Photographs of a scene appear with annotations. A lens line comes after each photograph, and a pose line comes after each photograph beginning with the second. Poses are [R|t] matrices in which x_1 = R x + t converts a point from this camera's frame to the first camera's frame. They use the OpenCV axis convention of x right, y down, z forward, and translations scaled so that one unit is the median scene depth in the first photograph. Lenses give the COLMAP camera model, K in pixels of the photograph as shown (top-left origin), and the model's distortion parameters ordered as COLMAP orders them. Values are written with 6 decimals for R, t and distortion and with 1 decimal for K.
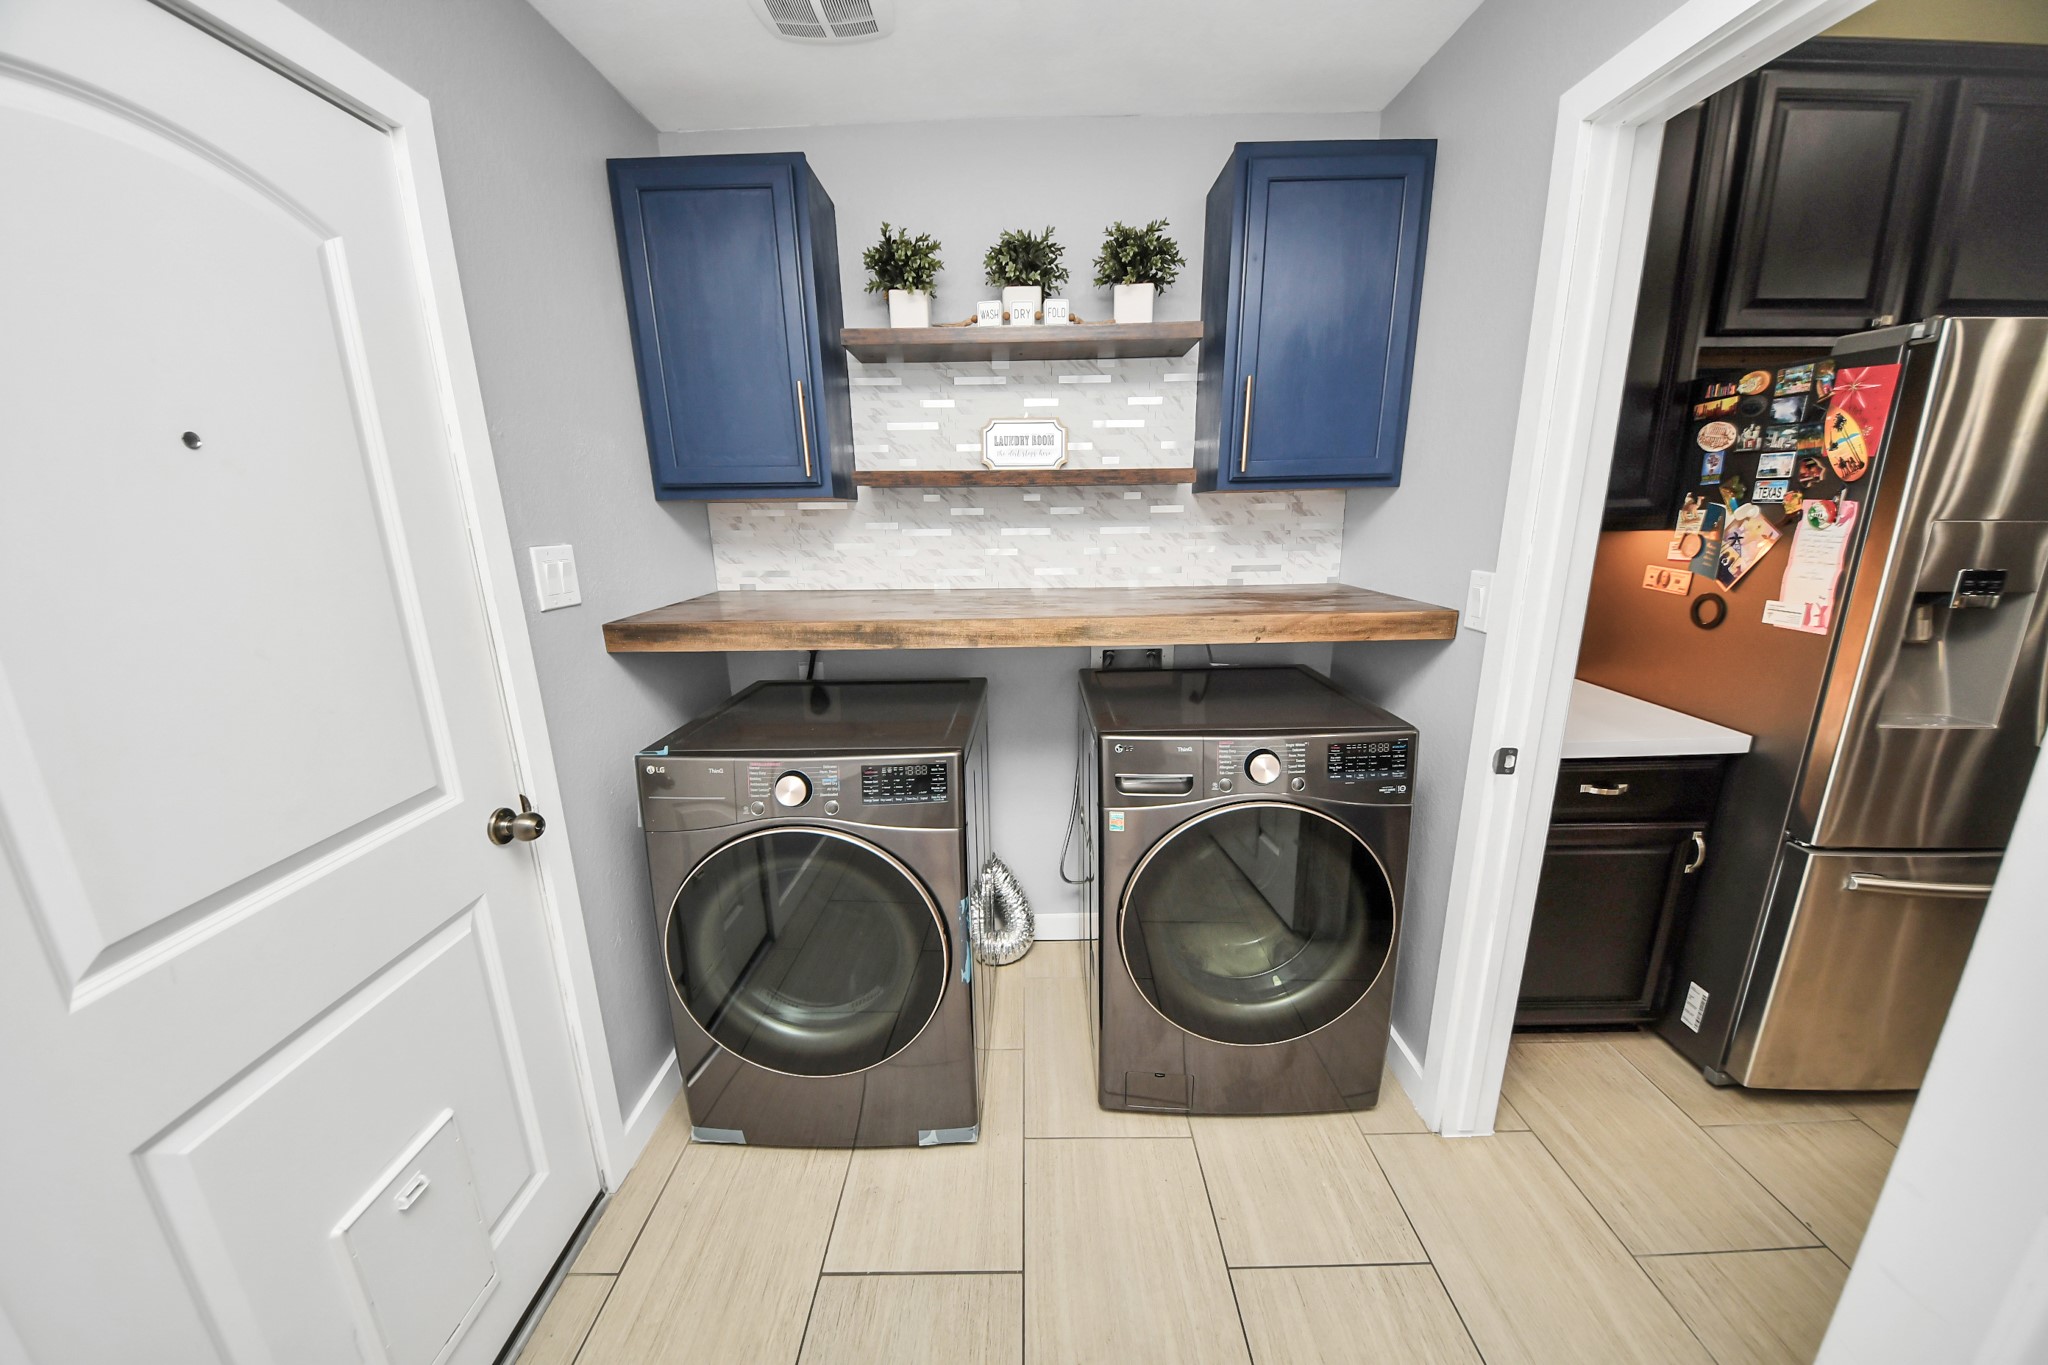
lens RADIAL K [[729.3, 0, 1023.6], [0, 729.3, 699.1], [0, 0, 1]] dist [0.019960, -0.013333]
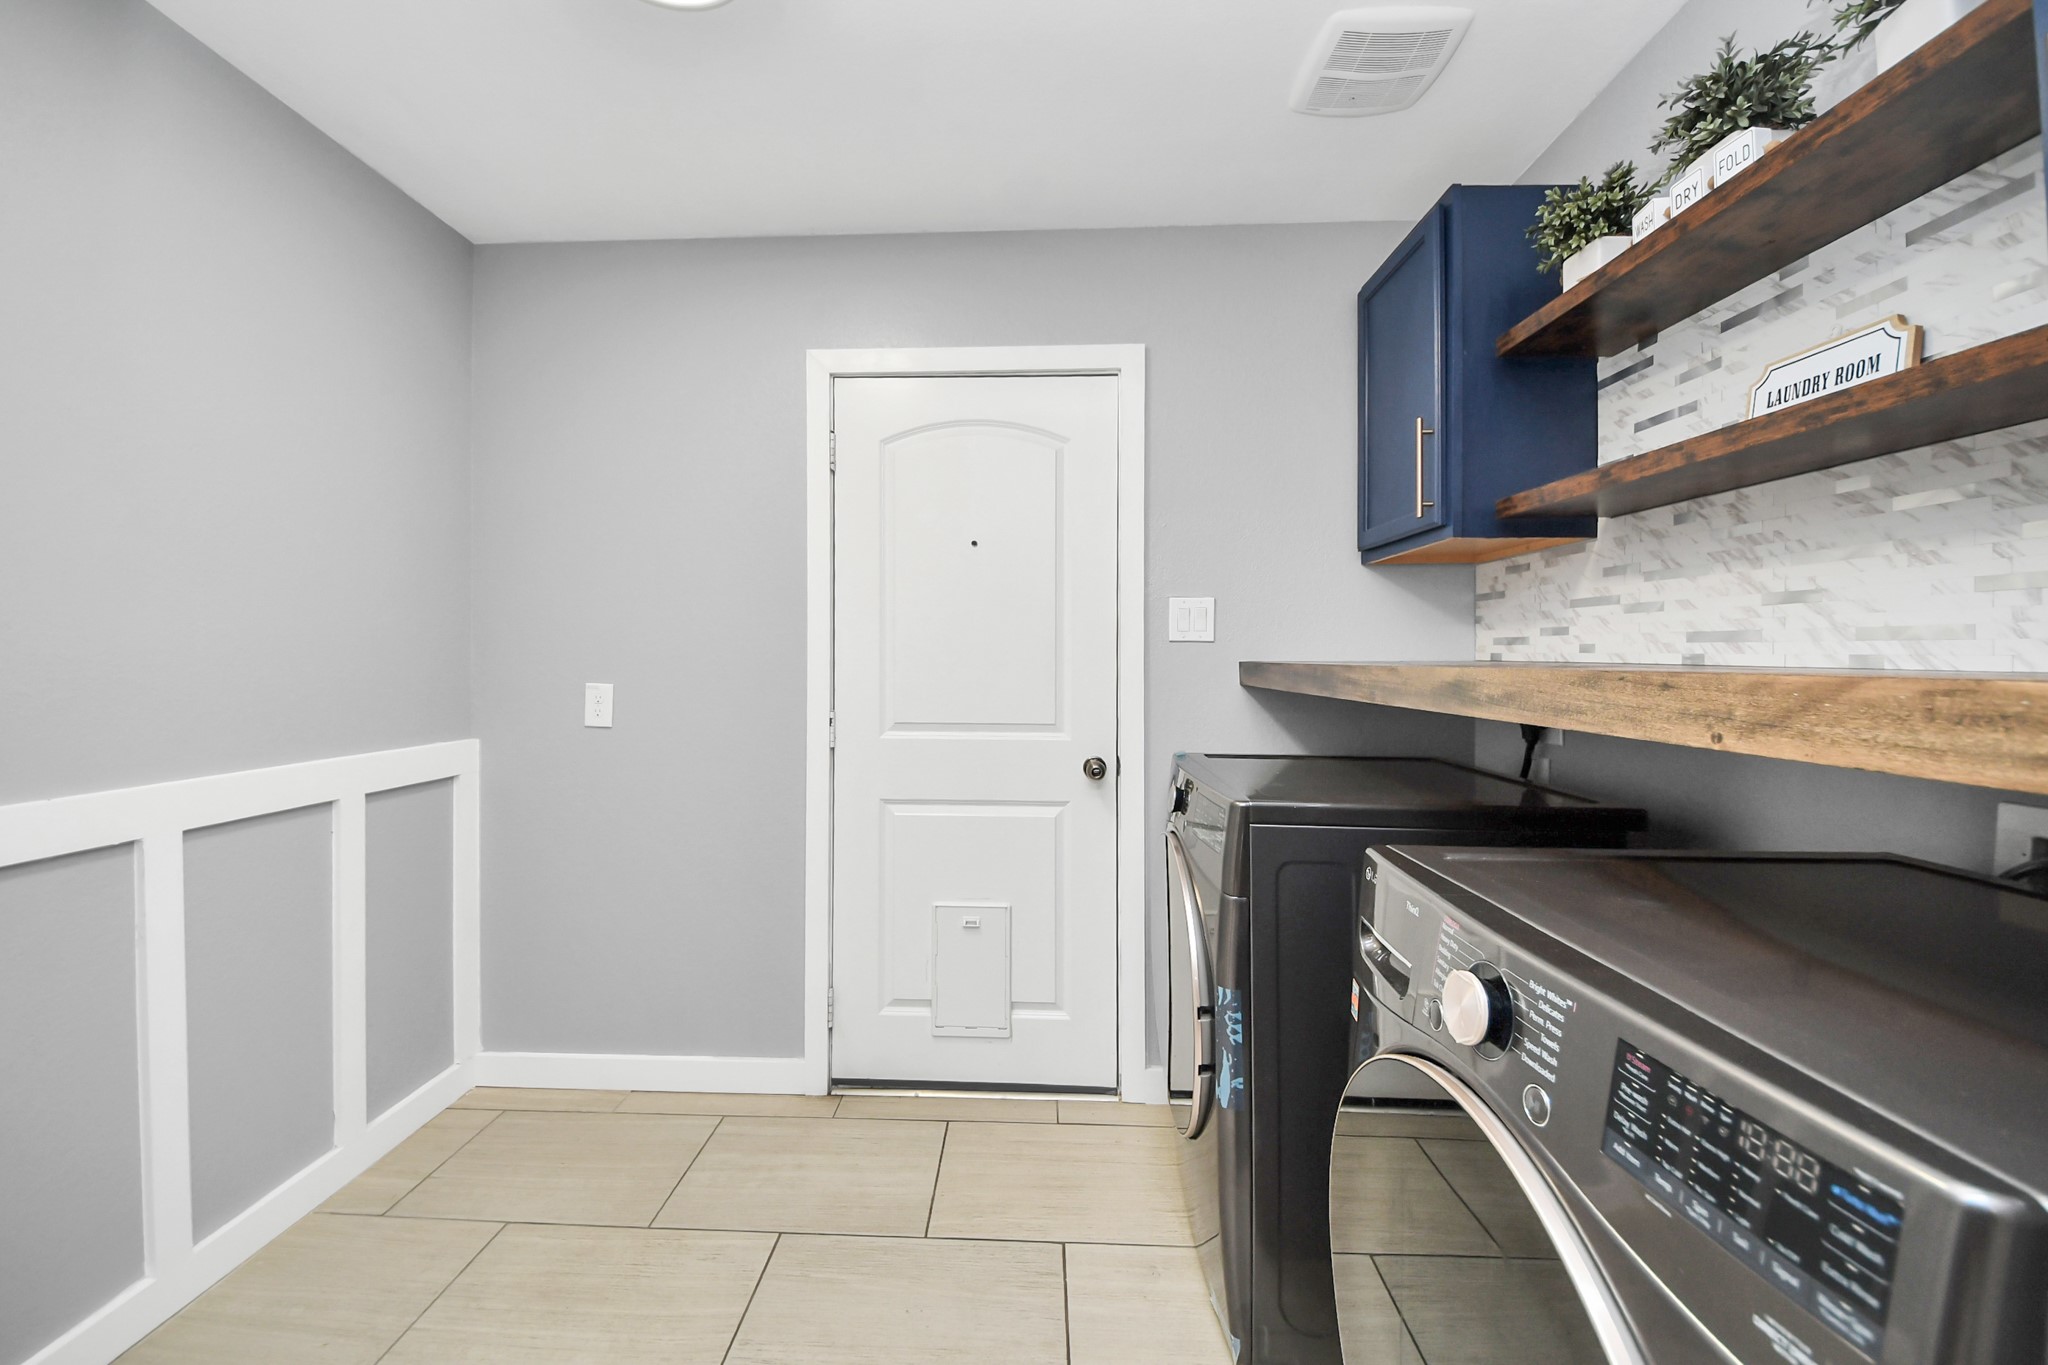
lens RADIAL K [[751.4, 0, 1018.5], [0, 751.4, 697.2], [0, 0, 1]] dist [0.022587, -0.015369]
pose [[-0.032103, 0.069439, -0.997070, 0.715468], [-0.256684, 0.963552, 0.075370, -0.041803], [0.965962, 0.258352, -0.013109, 0.656797]]
